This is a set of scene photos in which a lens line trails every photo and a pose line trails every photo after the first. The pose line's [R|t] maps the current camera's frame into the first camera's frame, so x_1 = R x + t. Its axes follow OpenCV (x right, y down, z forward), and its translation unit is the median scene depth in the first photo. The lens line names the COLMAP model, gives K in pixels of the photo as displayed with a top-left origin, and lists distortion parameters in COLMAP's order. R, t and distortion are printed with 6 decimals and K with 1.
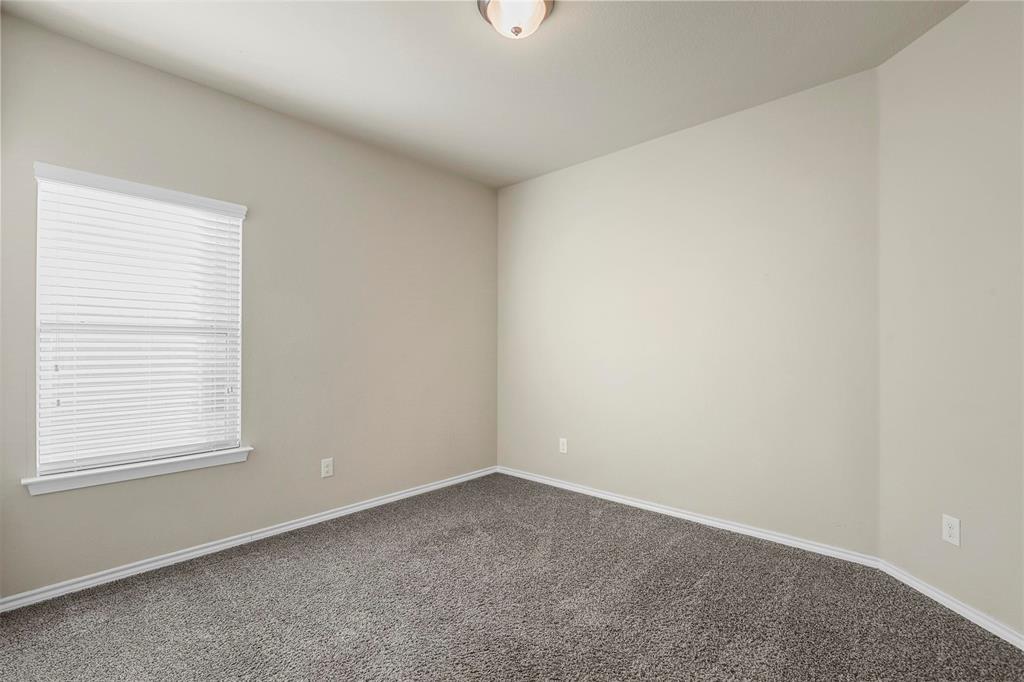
lens RADIAL K [[463.5, 0, 509.1], [0, 463.5, 344.6], [0, 0, 1]] dist [0.002515, 0.000129]
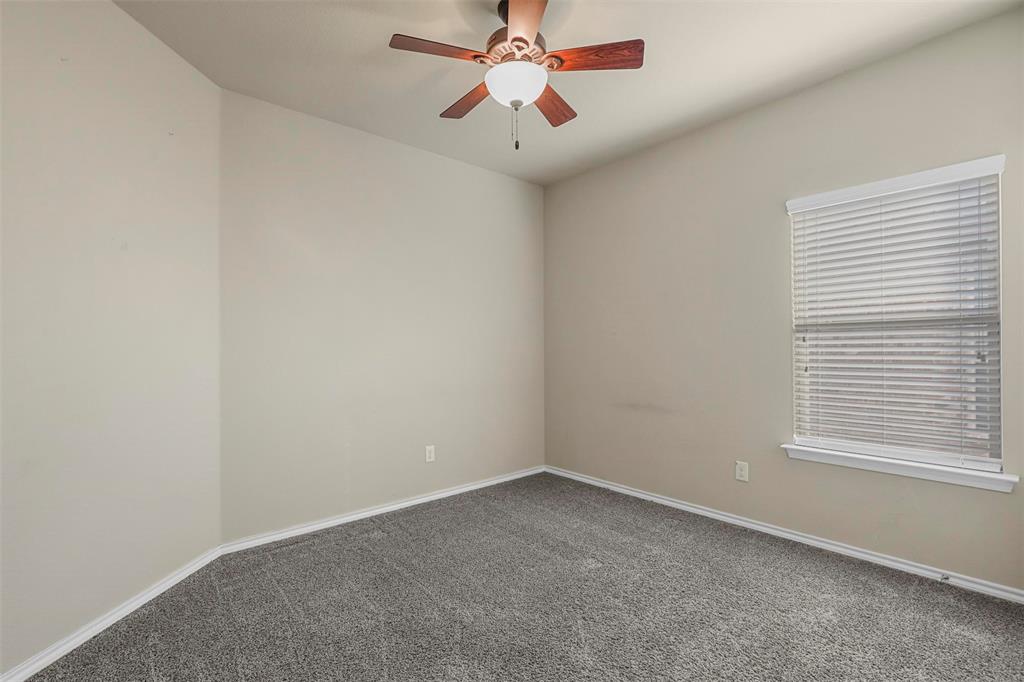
lens RADIAL K [[463.5, 0, 509.1], [0, 463.5, 344.6], [0, 0, 1]] dist [0.002515, 0.000129]
pose [[-0.139974, -0.003471, -0.990149, 0.377137], [0.015278, 0.999867, -0.005665, 0.000962], [0.990037, -0.015921, -0.139902, 0.402620]]
